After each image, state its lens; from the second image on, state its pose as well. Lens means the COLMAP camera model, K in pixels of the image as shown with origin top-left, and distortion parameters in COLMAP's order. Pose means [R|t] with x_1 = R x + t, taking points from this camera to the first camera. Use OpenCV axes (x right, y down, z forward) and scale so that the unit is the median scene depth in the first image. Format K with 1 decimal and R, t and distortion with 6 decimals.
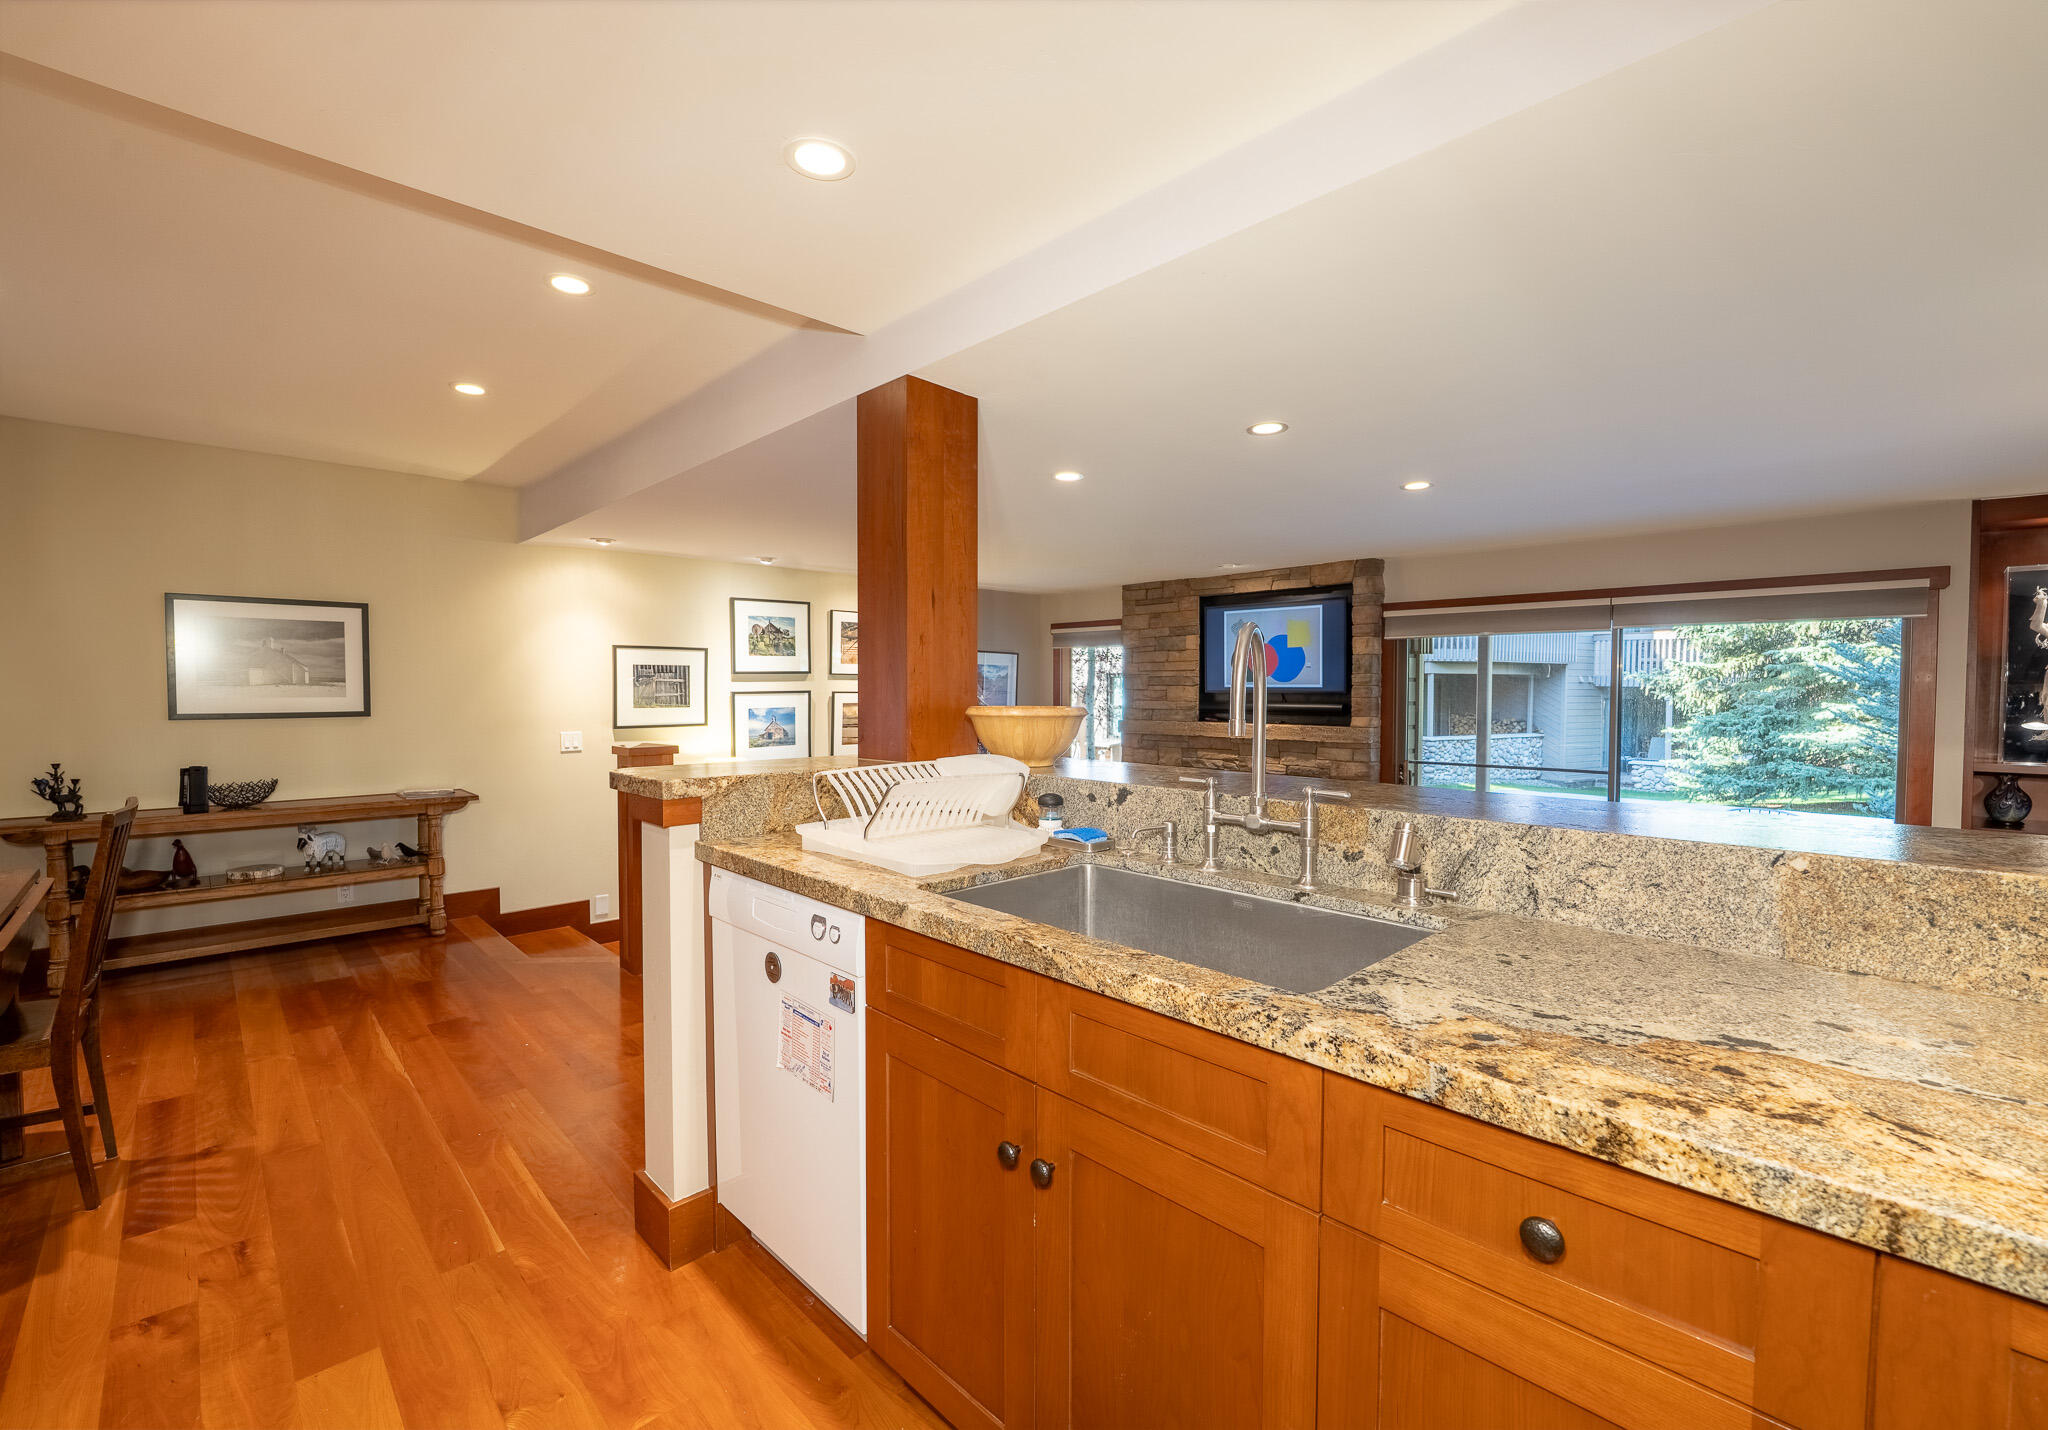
lens RADIAL K [[877.5, 0, 1039.1], [0, 877.5, 720.5], [0, 0, 1]] dist [-0.010199, -0.000075]
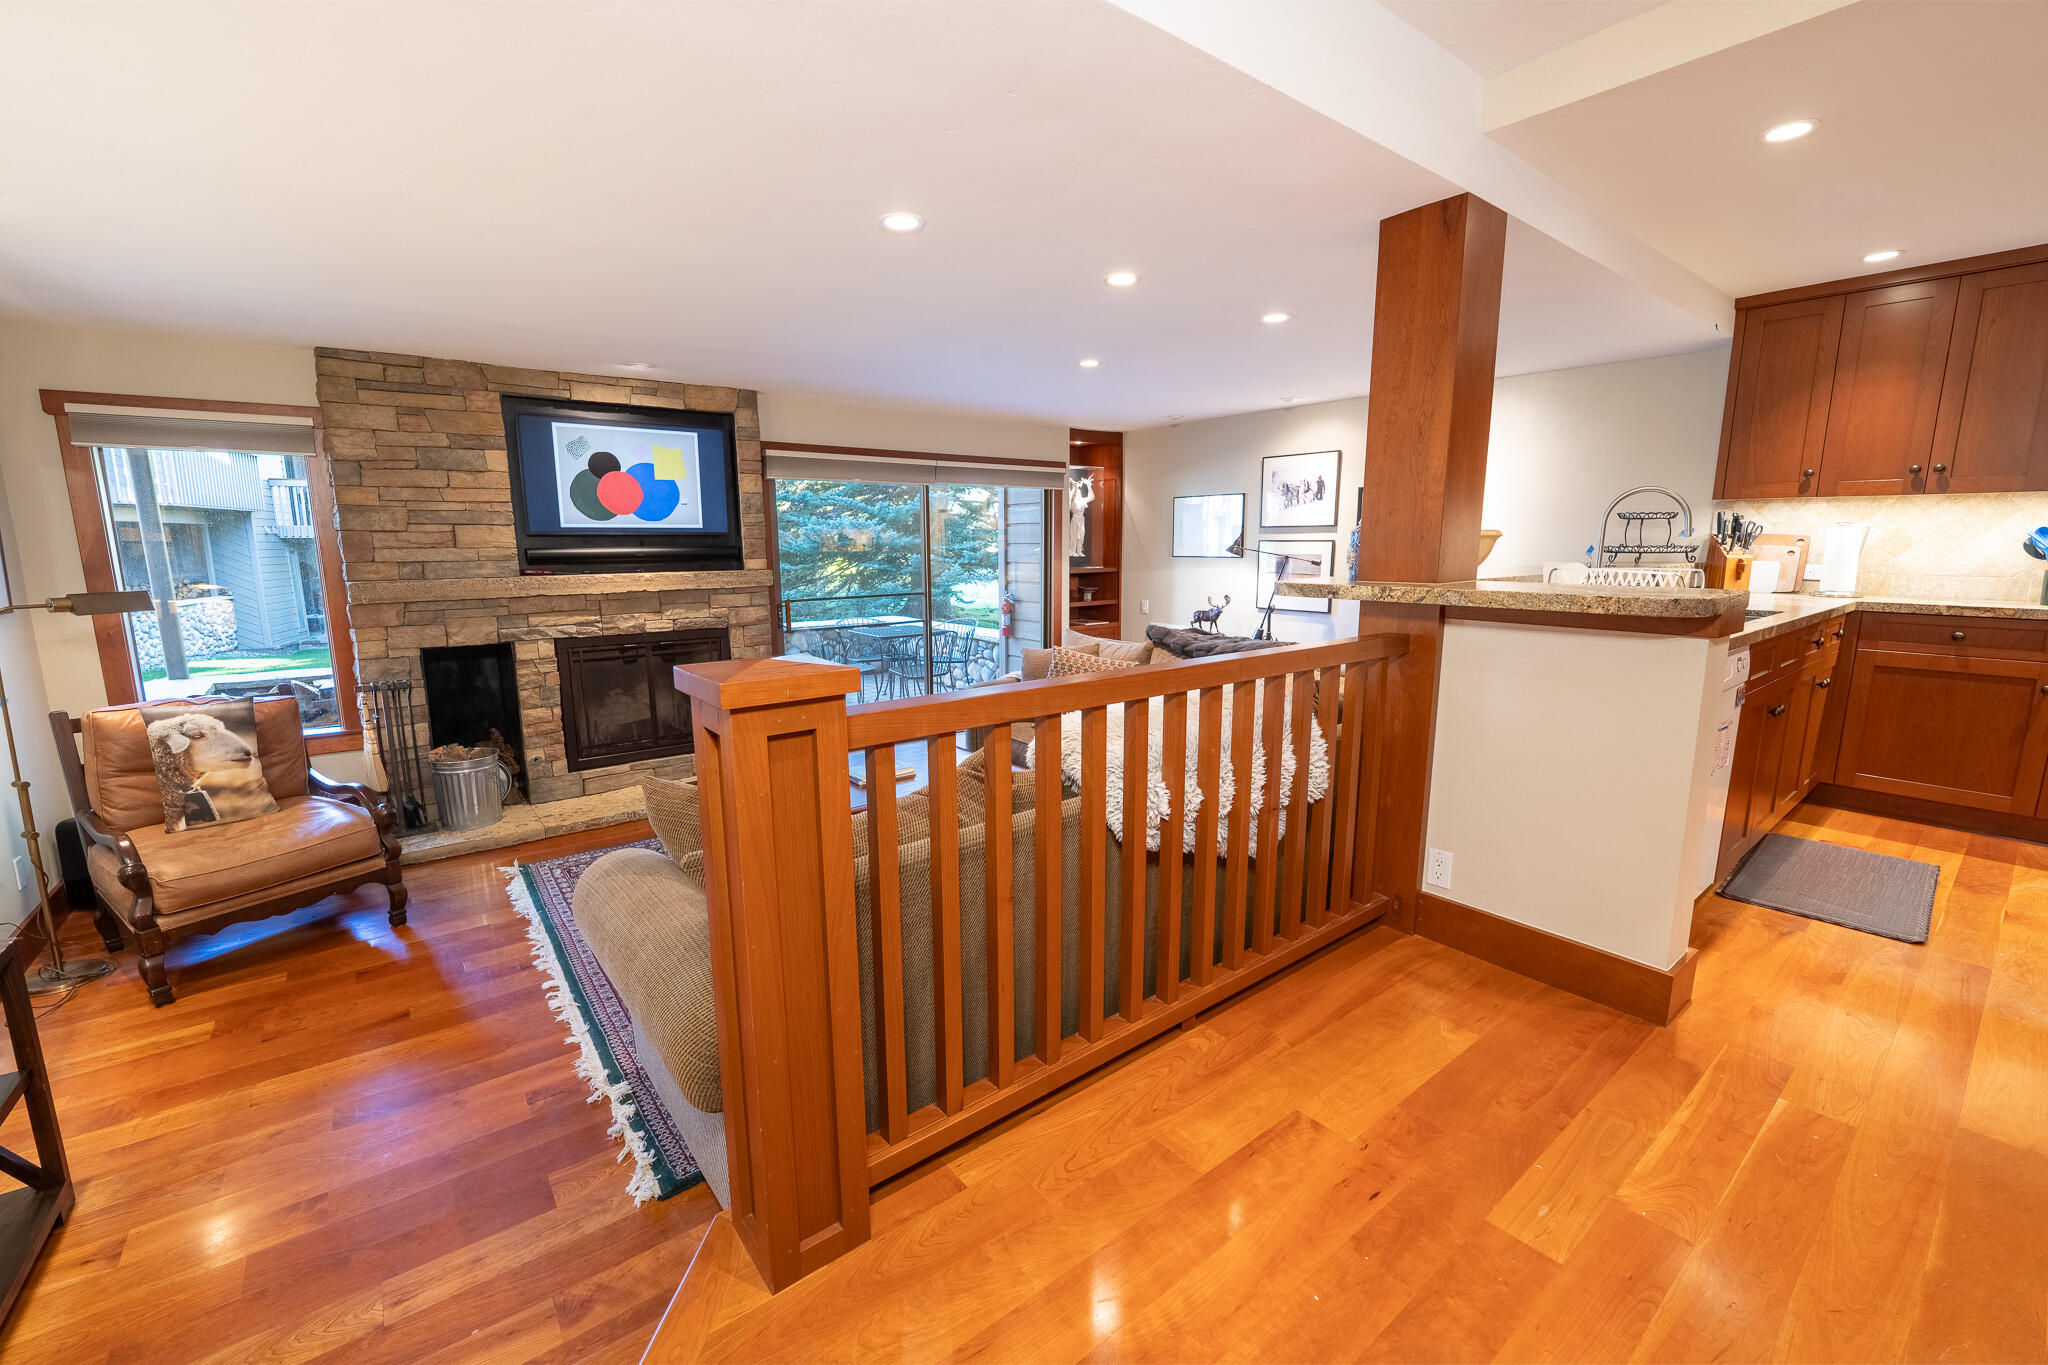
lens RADIAL K [[837.6, 0, 1030.1], [0, 837.6, 690.1], [0, 0, 1]] dist [-0.006326, -0.002318]
pose [[0.105938, -0.177523, 0.978398, -0.700989], [0.041451, 0.983868, 0.174028, -0.013184], [-0.993508, 0.022119, 0.111588, 0.789128]]
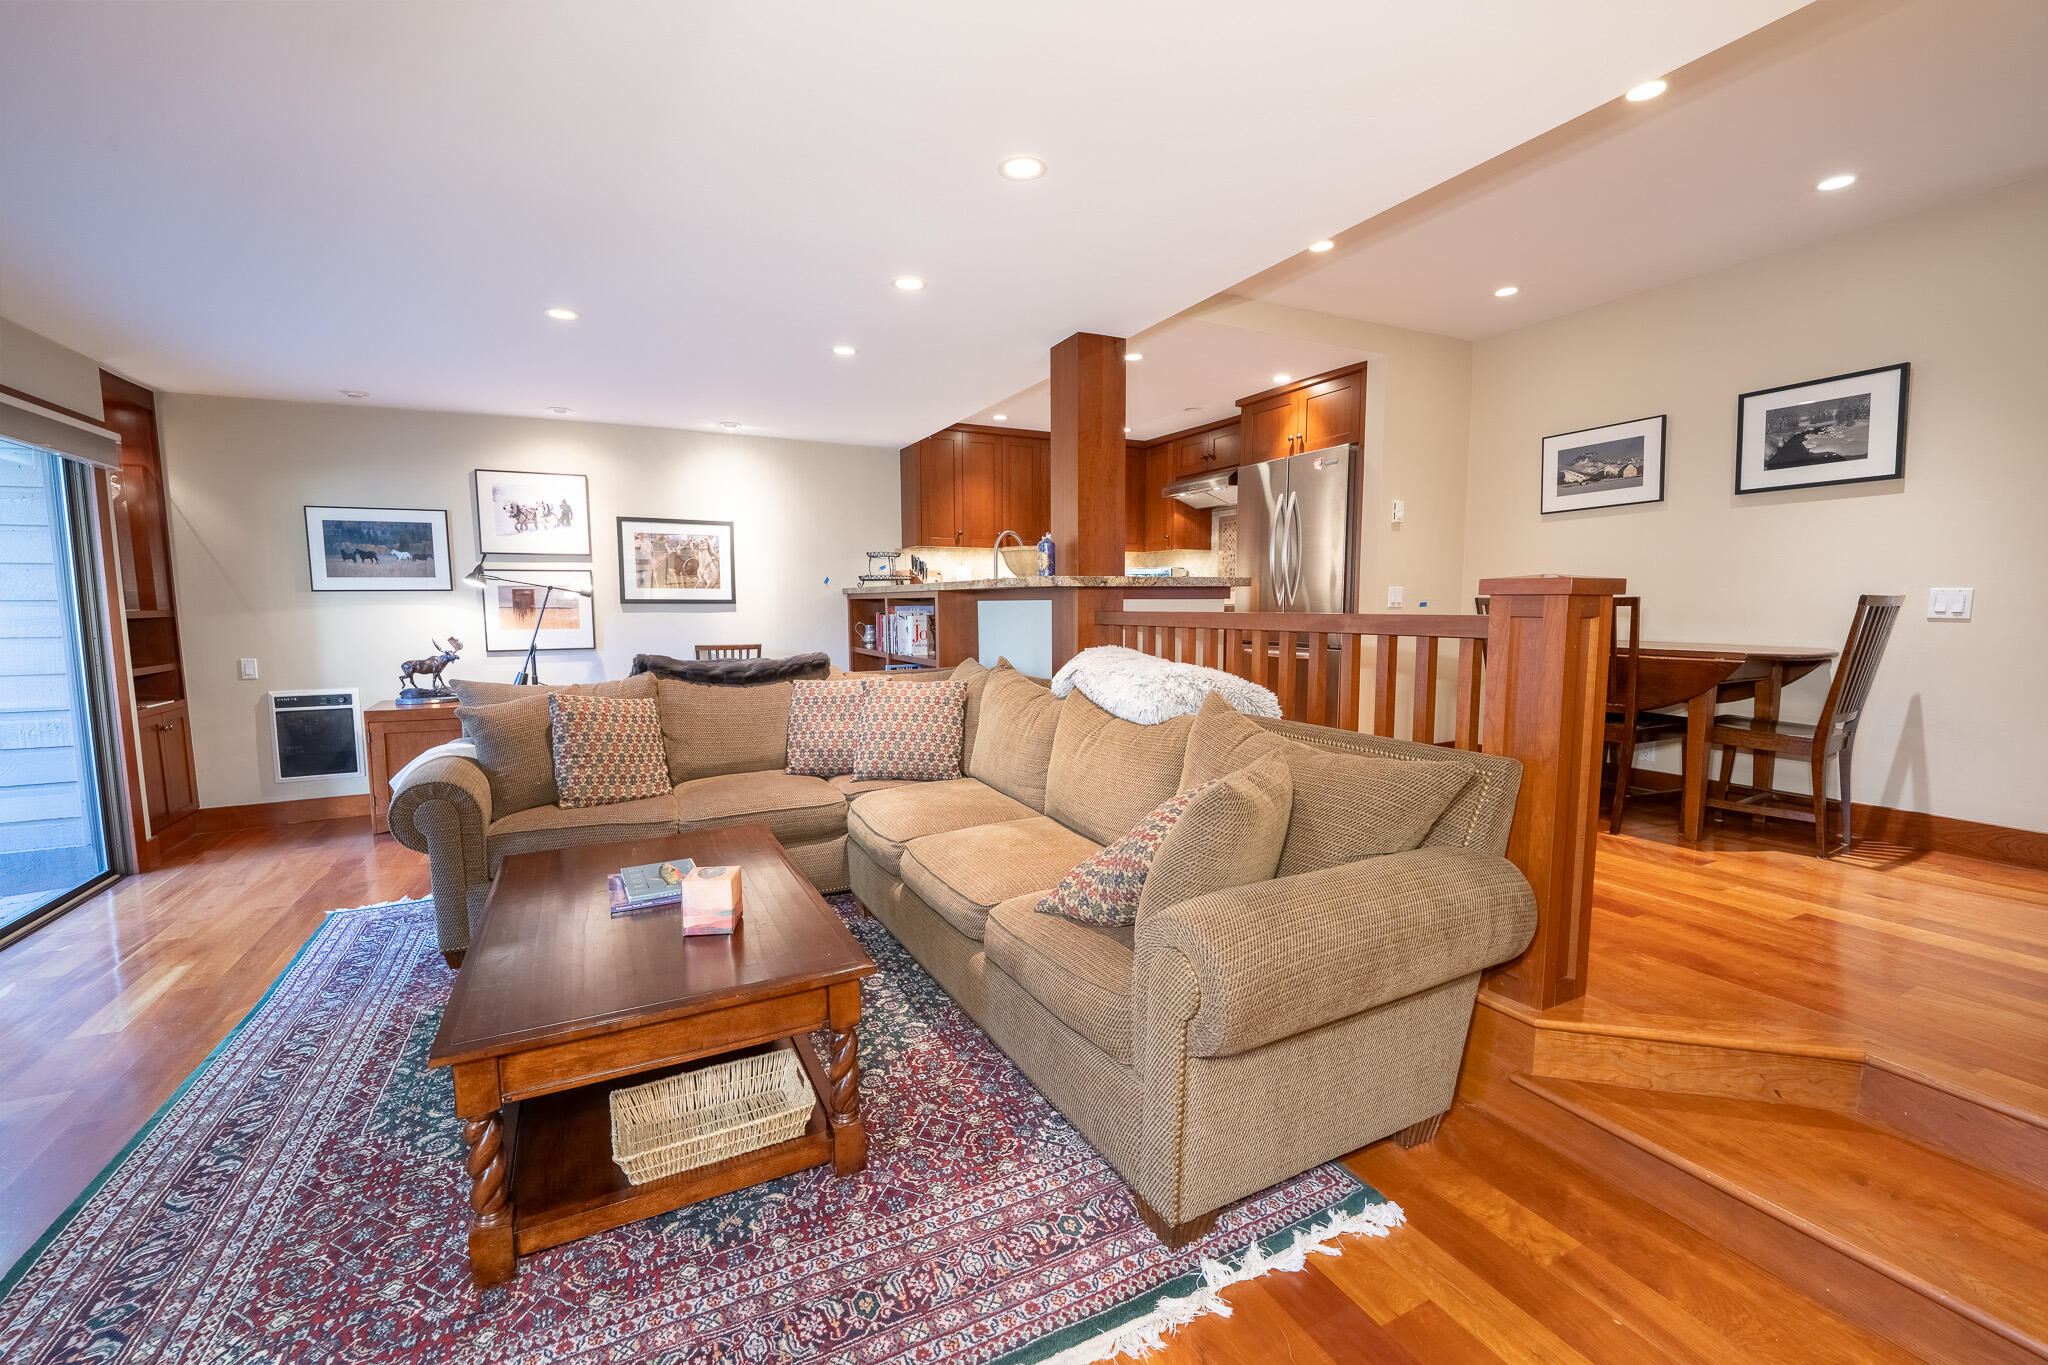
lens RADIAL K [[837.6, 0, 1015.6], [0, 837.6, 675.3], [0, 0, 1]] dist [-0.006326, -0.002318]
pose [[-0.950979, -0.024330, 0.308297, -0.303839], [0.015421, 0.991929, 0.125851, 0.010721], [-0.308871, 0.124436, -0.942929, 1.411160]]
